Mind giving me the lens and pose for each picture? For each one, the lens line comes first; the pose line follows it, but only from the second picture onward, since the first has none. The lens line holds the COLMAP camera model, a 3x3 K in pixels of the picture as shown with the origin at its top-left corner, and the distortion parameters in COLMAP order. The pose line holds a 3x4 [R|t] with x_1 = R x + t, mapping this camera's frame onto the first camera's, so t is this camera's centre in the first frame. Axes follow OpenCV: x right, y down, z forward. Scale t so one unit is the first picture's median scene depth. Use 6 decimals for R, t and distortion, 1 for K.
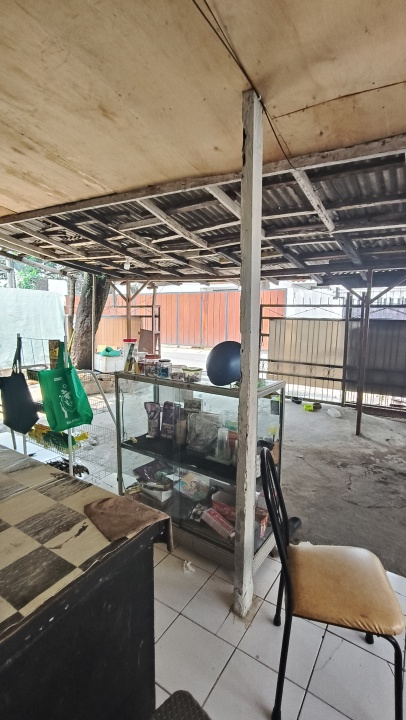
lens RADIAL K [[348.1, 0, 200.1], [0, 348.1, 359.6], [0, 0, 1]] dist [0.019079, -0.000375]
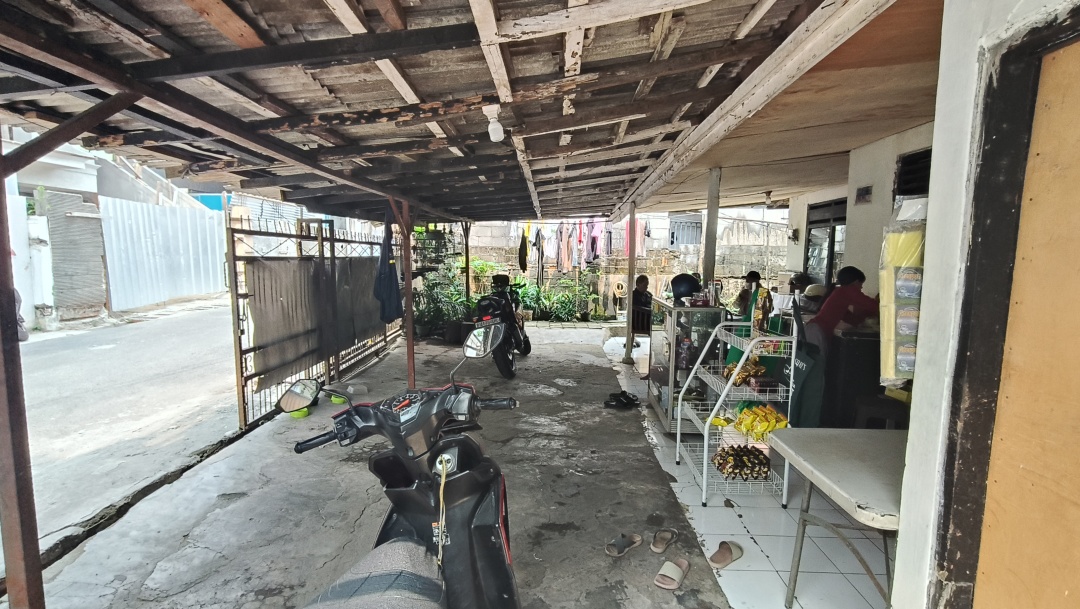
lens RADIAL K [[522.2, 0, 540.9], [0, 522.2, 305.9], [0, 0, 1]] dist [0.019079, -0.000375]
pose [[-0.519493, -0.099277, 0.848688, -0.662438], [0.098079, 0.979735, 0.174642, -0.155457], [-0.848827, 0.173964, -0.499229, 1.131257]]
